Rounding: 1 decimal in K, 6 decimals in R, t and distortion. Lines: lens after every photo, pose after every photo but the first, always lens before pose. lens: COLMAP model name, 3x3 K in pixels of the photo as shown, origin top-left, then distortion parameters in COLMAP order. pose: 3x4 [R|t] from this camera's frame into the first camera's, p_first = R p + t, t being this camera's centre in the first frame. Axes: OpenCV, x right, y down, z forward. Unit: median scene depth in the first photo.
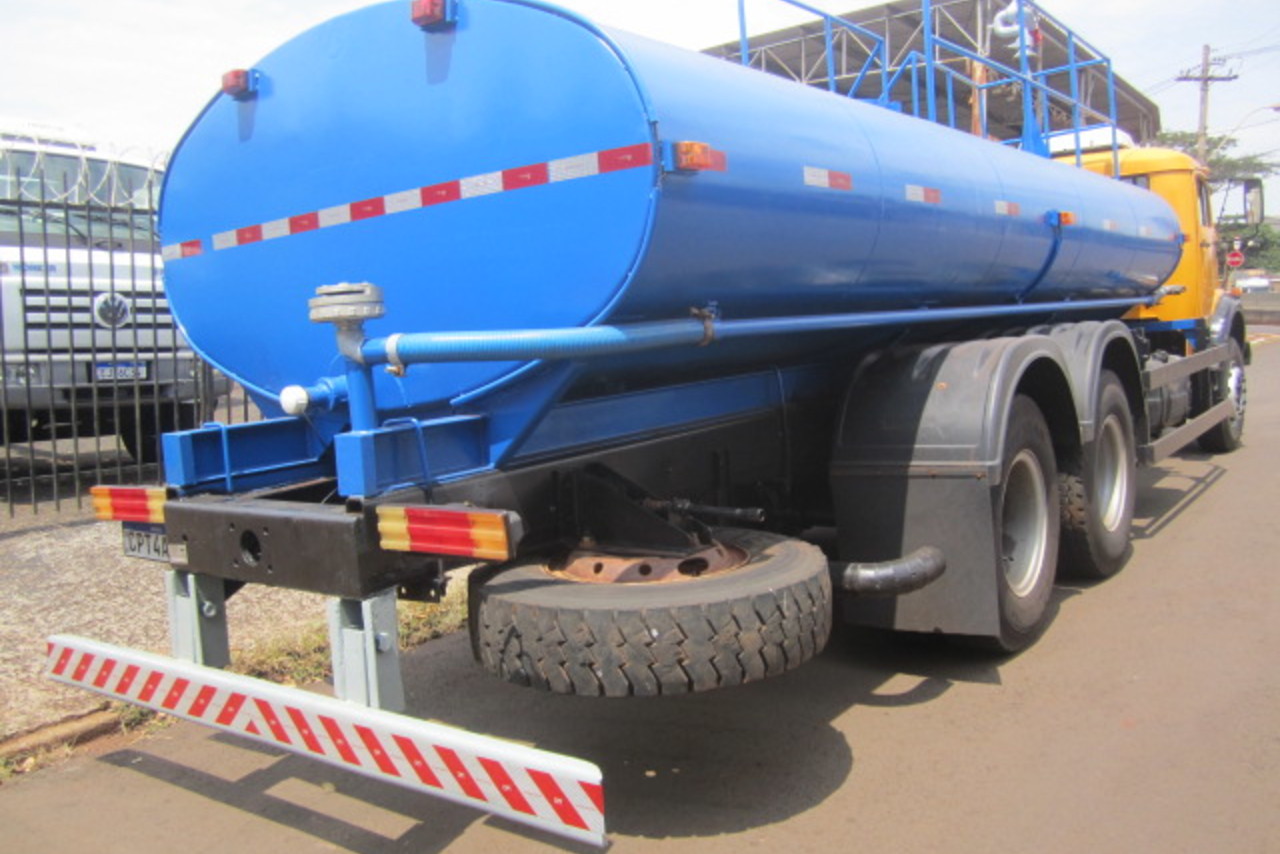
lens RADIAL K [[1065.0, 0, 639.8], [0, 1065.0, 430.3], [0, 0, 1]] dist [-0.061391, 0.022869]
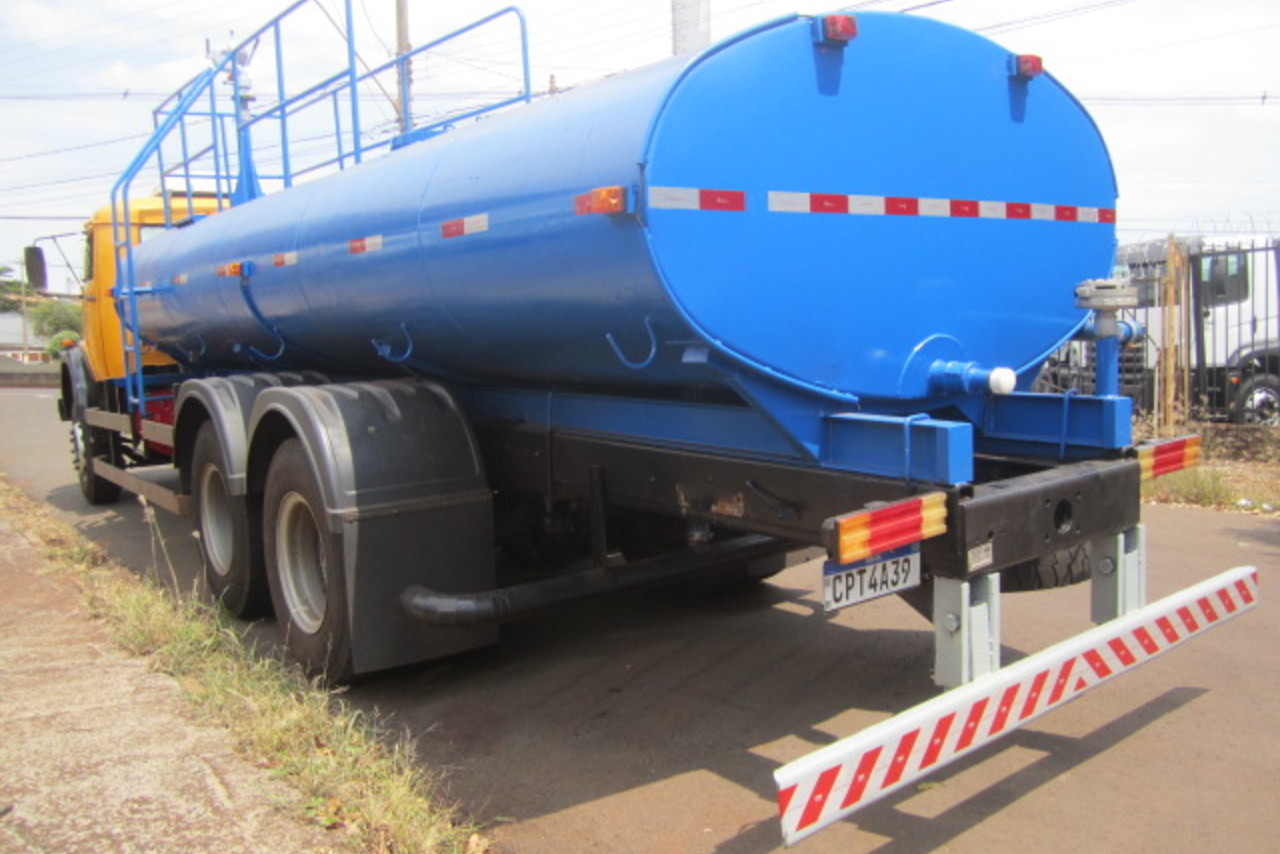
lens RADIAL K [[1065.0, 0, 639.7], [0, 1065.0, 425.5], [0, 0, 1]] dist [-0.061391, 0.022869]
pose [[0.284566, -0.050941, 0.957302, -1.395079], [0.117614, 0.992899, 0.017874, -0.045053], [-0.951414, 0.107505, 0.288537, 1.013098]]
